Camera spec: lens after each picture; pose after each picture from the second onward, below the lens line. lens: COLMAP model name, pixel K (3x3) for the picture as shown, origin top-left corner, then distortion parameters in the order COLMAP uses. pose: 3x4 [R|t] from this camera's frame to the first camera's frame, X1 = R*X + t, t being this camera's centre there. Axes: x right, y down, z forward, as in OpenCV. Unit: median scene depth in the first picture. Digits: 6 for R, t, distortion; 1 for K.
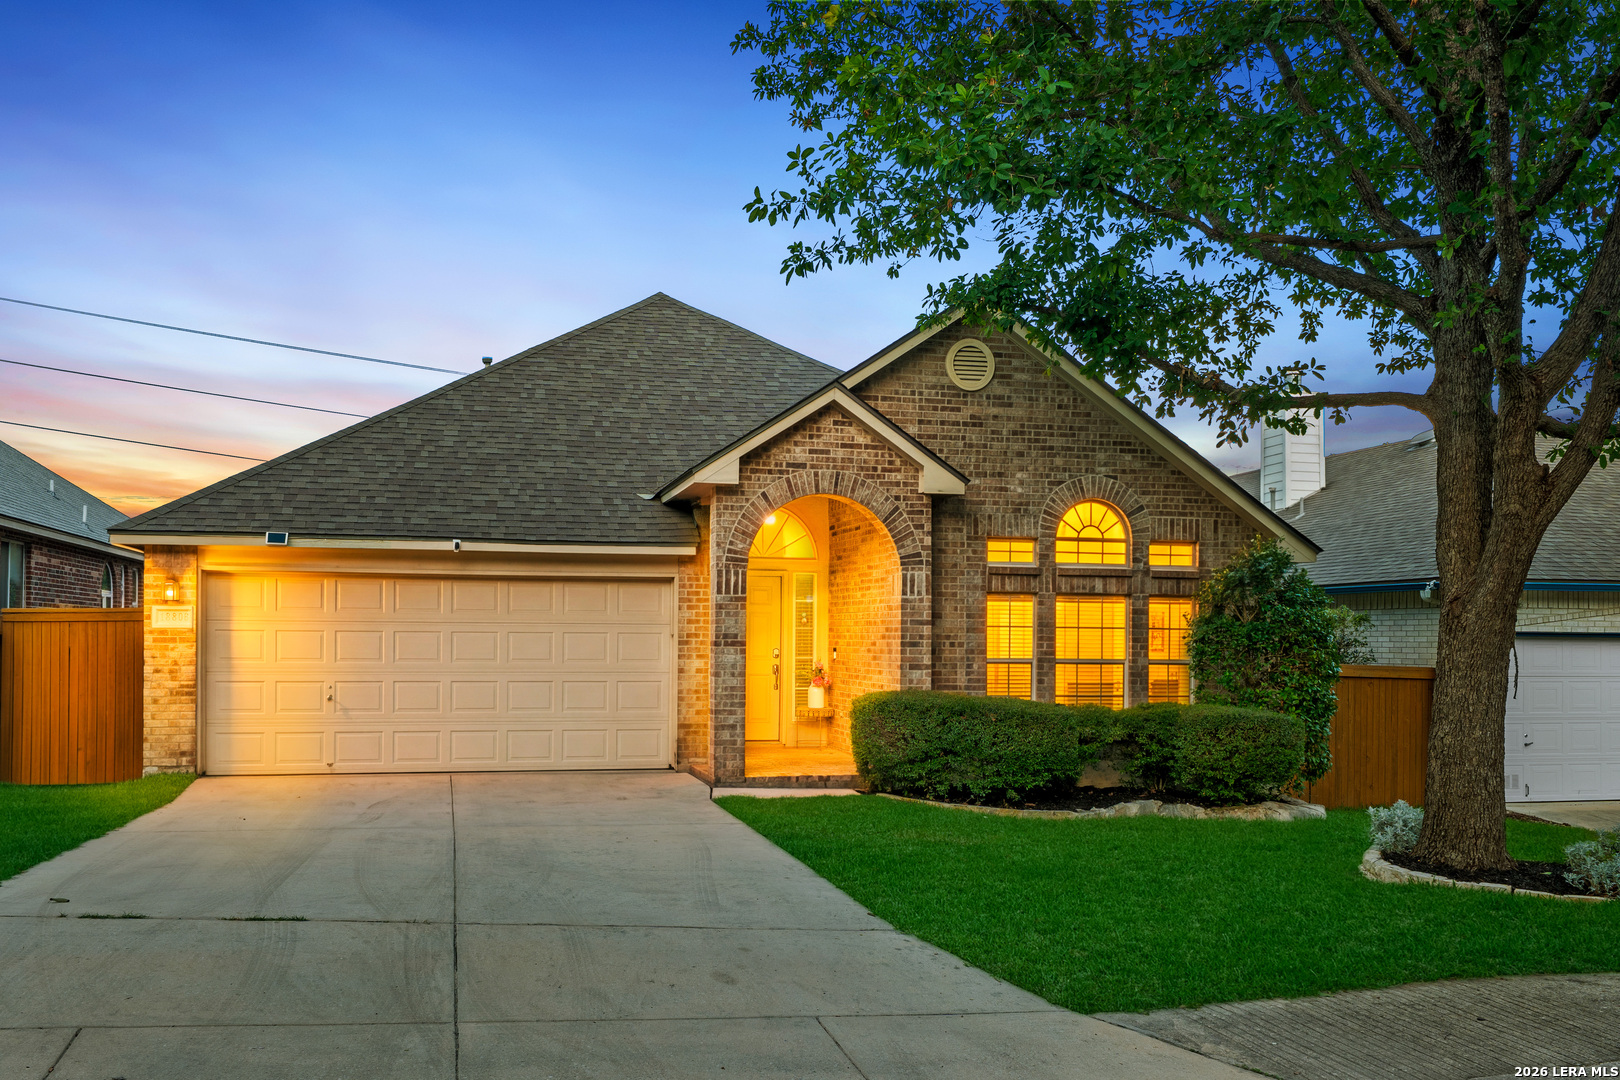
lens RADIAL K [[1780.5, 0, 810.0], [0, 1780.5, 540.0], [0, 0, 1]] dist [0.000335, -0.003951]
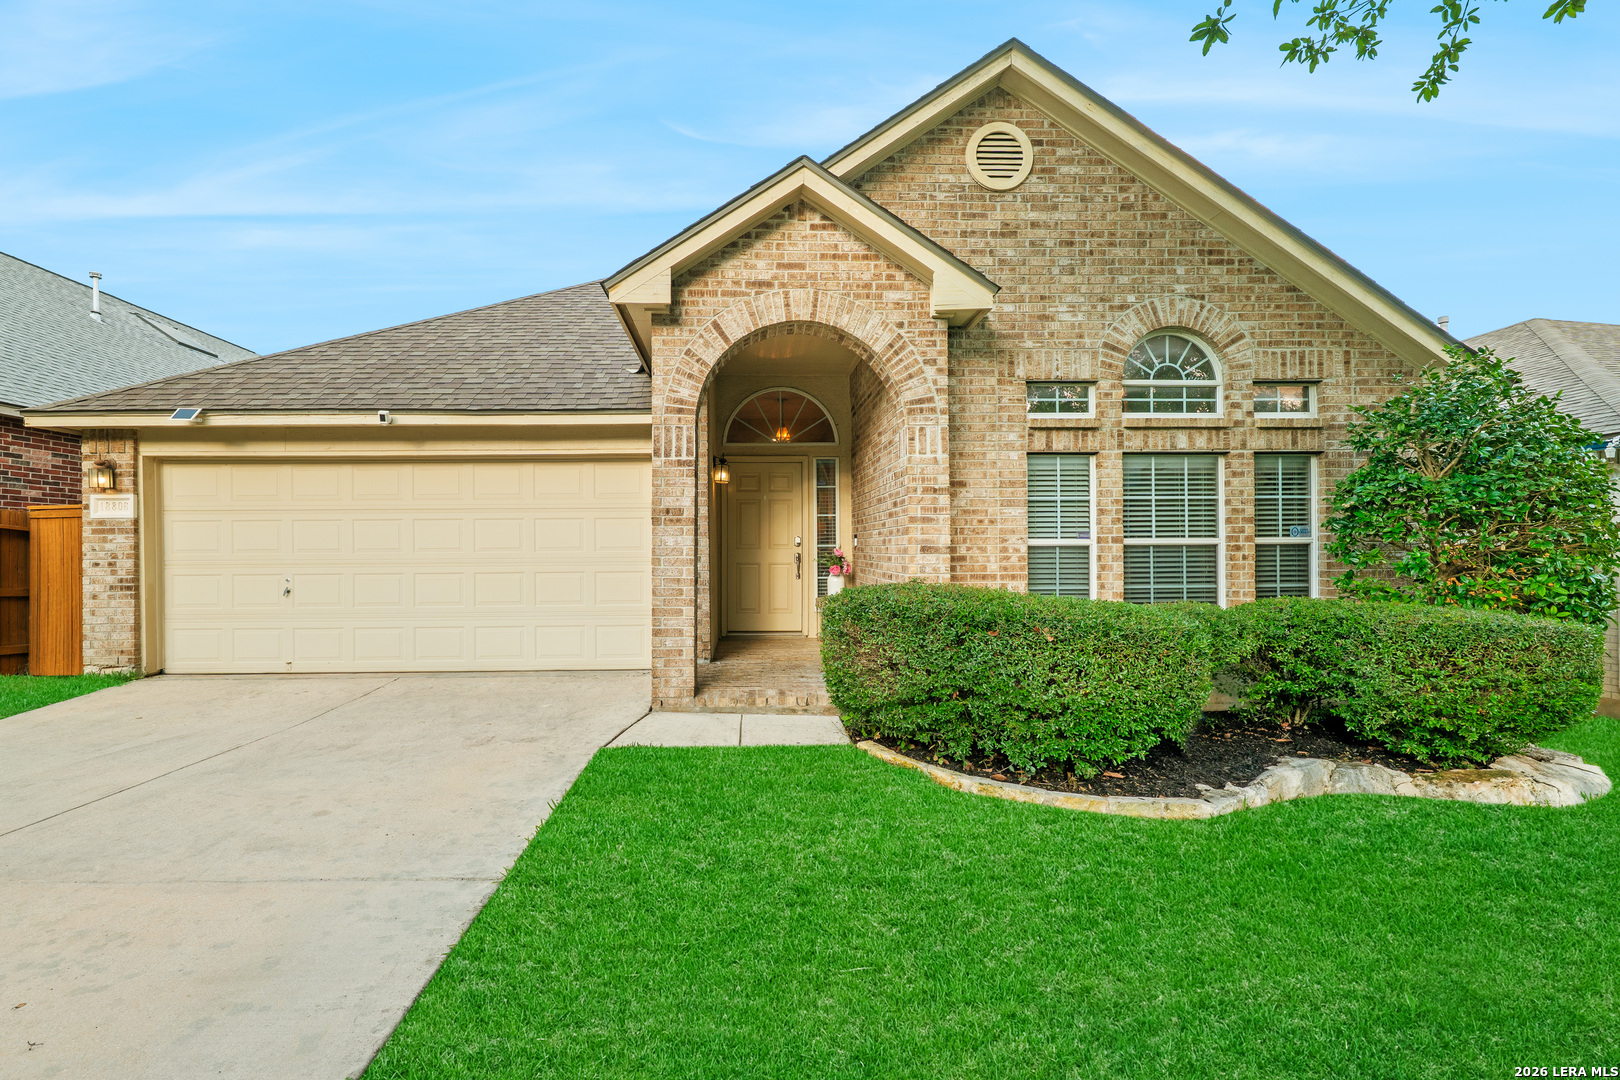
lens RADIAL K [[630.4, 0, 803.5], [0, 630.4, 539.0], [0, 0, 1]] dist [-0.002908, 0.000065]
pose [[0.975064, -0.017485, -0.221234, 0.066890], [0.024680, 0.999251, 0.029801, 0.057562], [0.220548, -0.034518, 0.974765, 0.734409]]
